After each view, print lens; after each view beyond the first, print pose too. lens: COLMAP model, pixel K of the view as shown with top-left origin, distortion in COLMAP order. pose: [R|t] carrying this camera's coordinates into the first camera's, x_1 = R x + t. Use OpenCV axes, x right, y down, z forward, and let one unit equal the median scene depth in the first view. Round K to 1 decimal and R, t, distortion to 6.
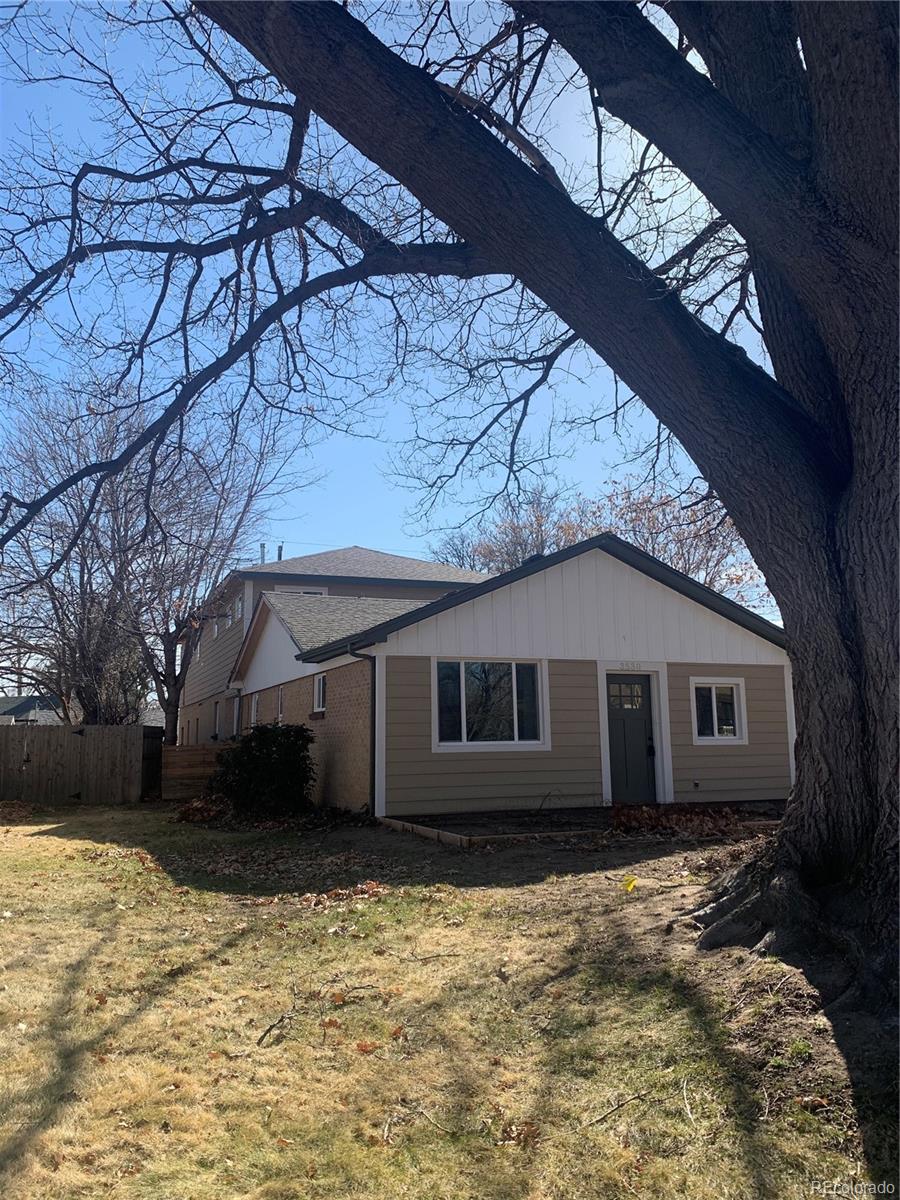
lens RADIAL K [[927.0, 0, 450.0], [0, 927.0, 600.0], [0, 0, 1]] dist [0.070760, -0.004046]
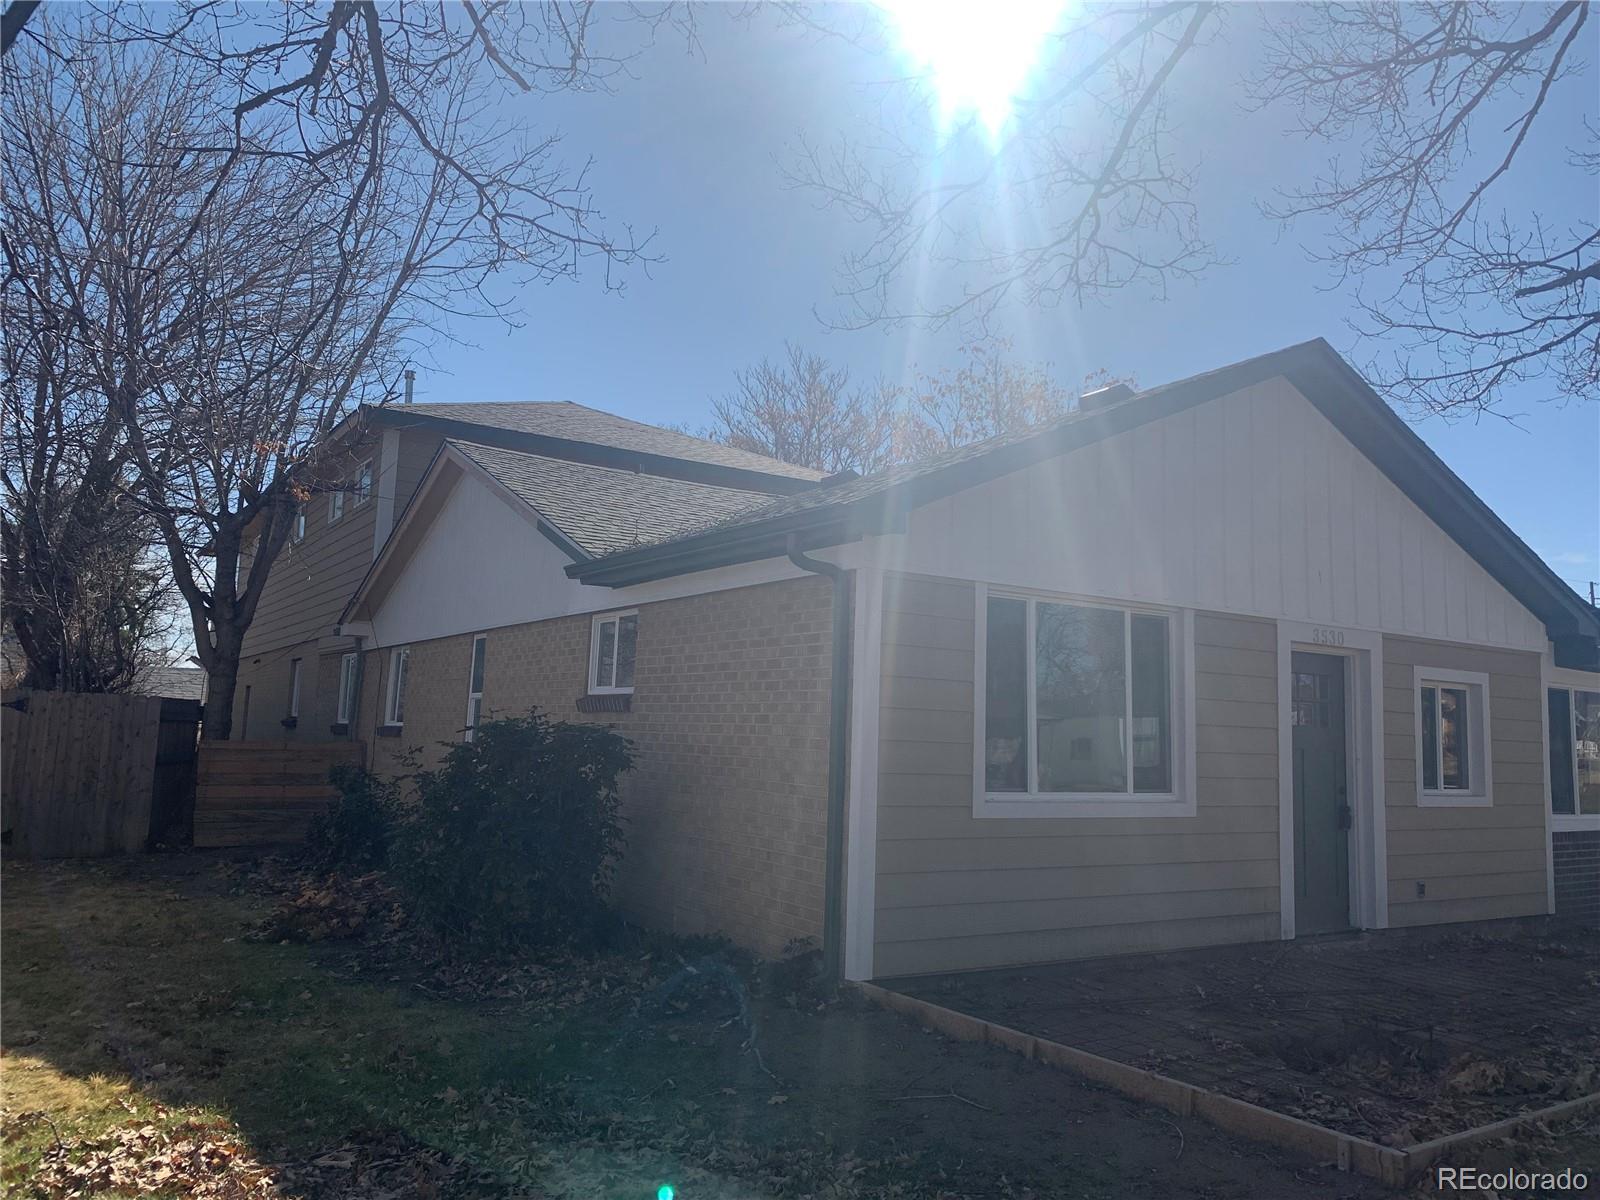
lens RADIAL K [[1225.3, 0, 812.6], [0, 1225.3, 588.3], [0, 0, 1]] dist [0.006317, 0.007547]
pose [[0.978419, 0.070738, 0.194146, -0.174458], [-0.076654, 0.996790, 0.023120, 0.051121], [-0.191887, -0.037503, 0.980700, 0.432948]]
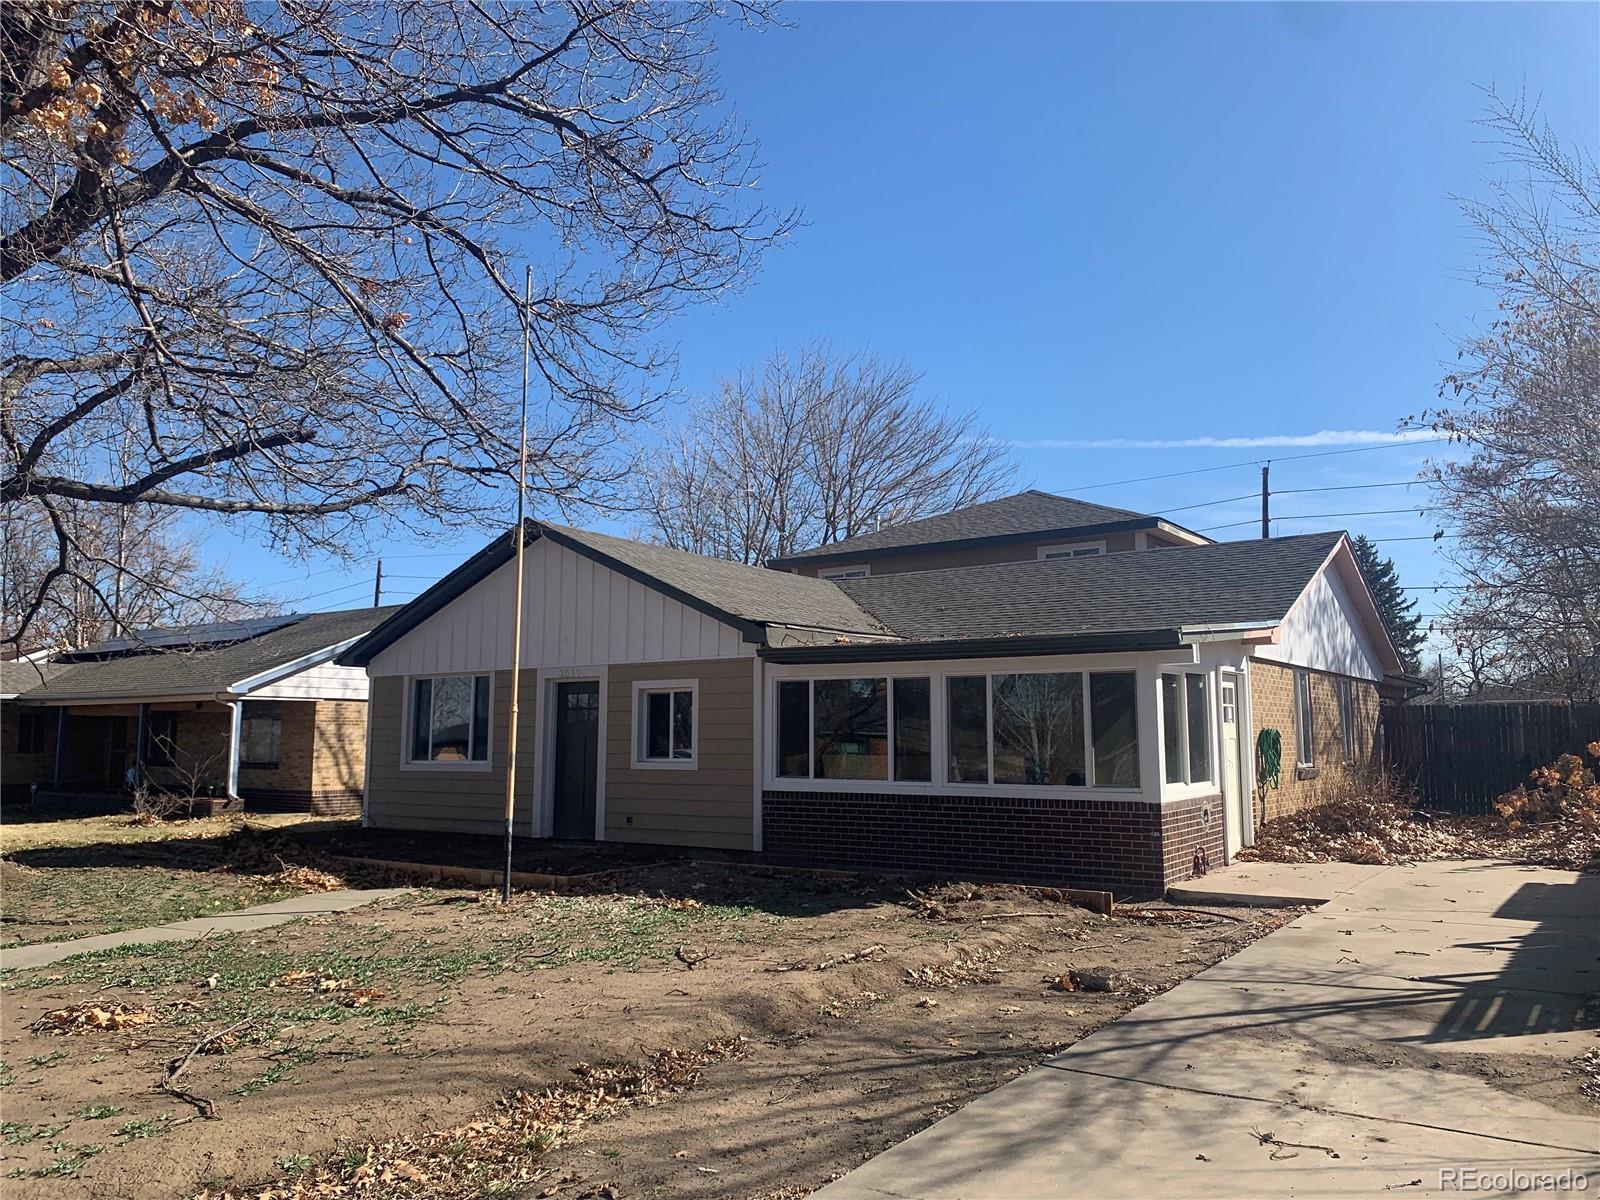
lens RADIAL K [[1236.0, 0, 800.0], [0, 1236.0, 600.0], [0, 0, 1]] dist [0.070760, -0.004046]
pose [[0.528278, -0.082299, -0.845073, 1.203157], [0.120150, 0.992522, -0.021550, 0.053634], [0.840527, -0.090151, 0.534216, 0.568297]]
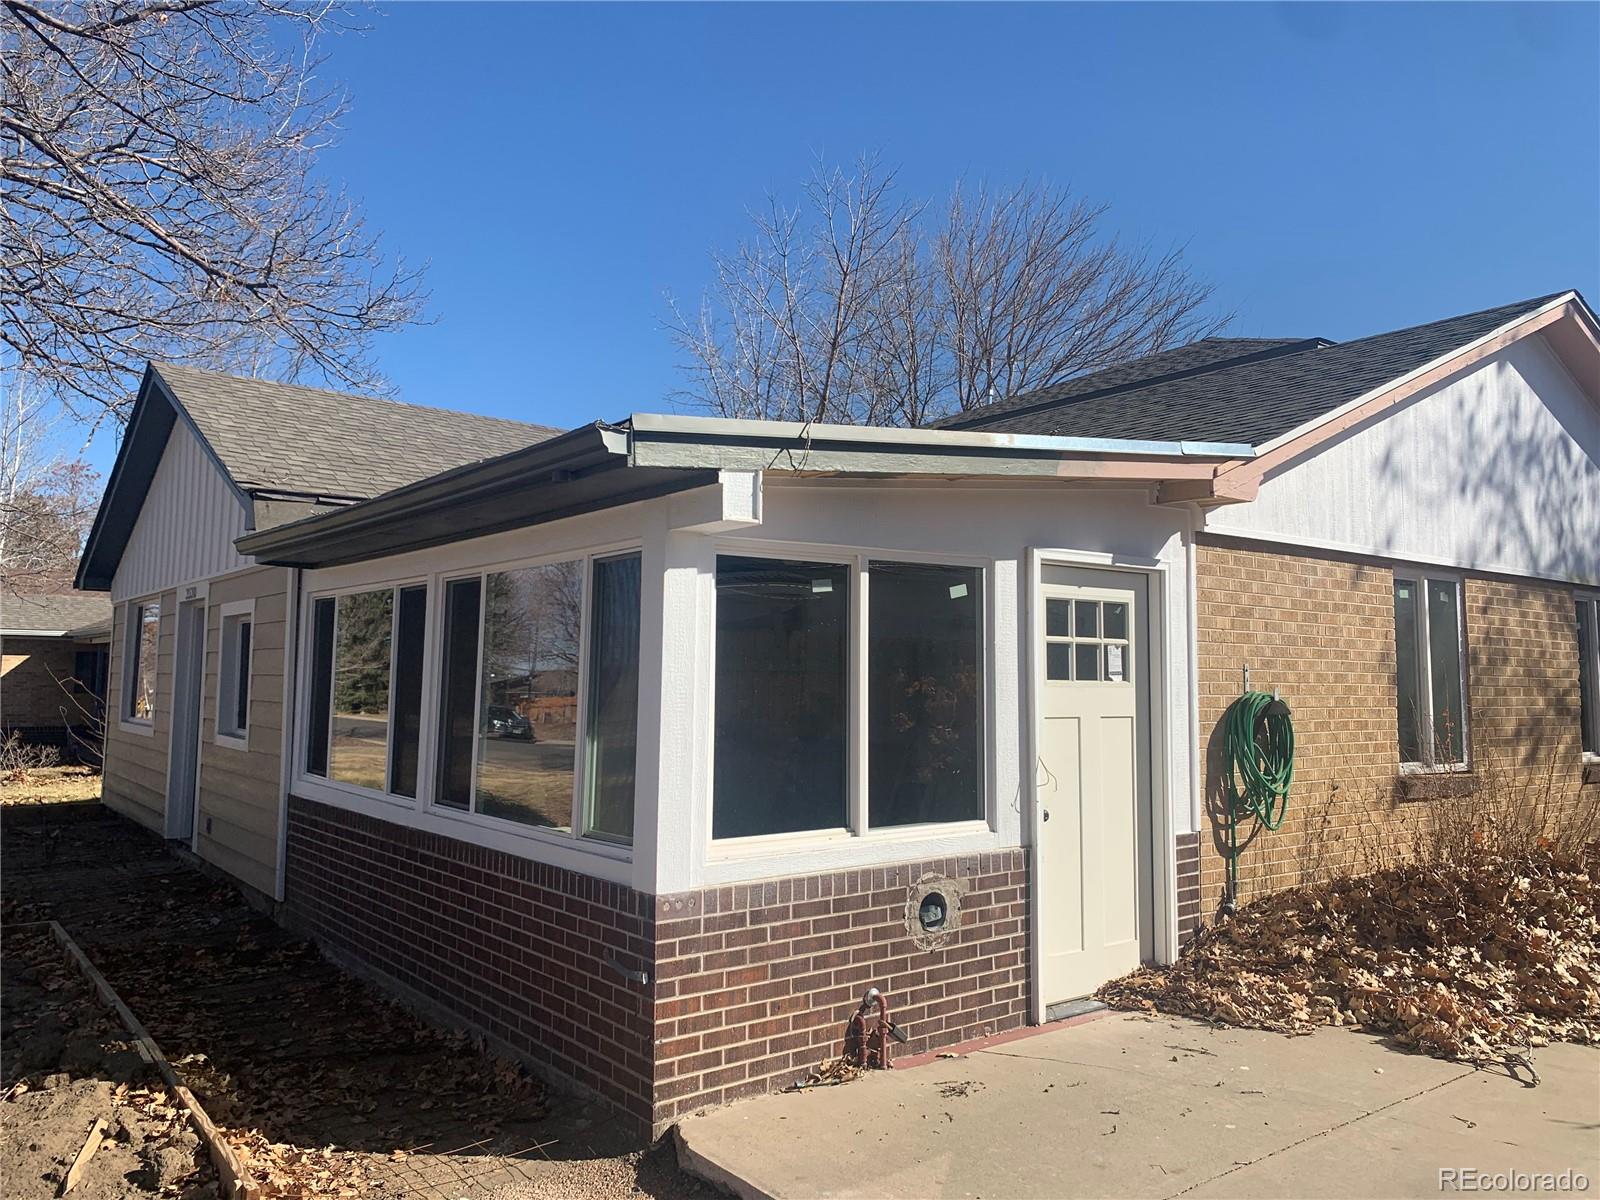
lens RADIAL K [[1239.5, 0, 801.2], [0, 1239.5, 546.7], [0, 0, 1]] dist [0.051591, -0.000406]
pose [[0.246669, -0.089170, -0.964989, 0.957434], [0.128055, 0.990025, -0.058751, 0.128817], [0.960602, -0.109080, 0.255627, 1.118784]]
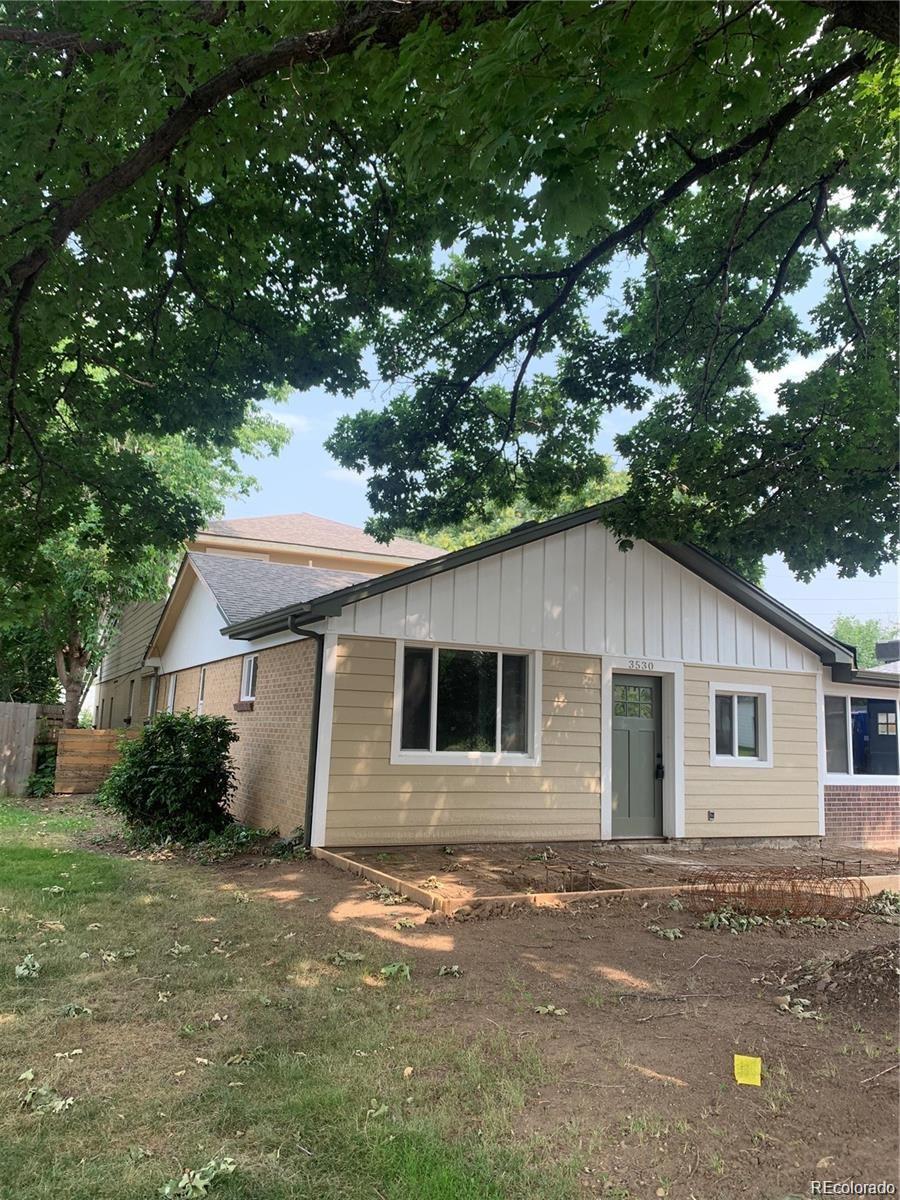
lens RADIAL K [[919.0, 0, 449.7], [0, 919.0, 580.4], [0, 0, 1]] dist [0.006317, 0.007547]
pose [[0.996306, 0.058686, 0.062685, -0.024140], [-0.057937, 0.998226, -0.013705, 0.018239], [-0.063378, 0.010022, 0.997939, 0.211779]]
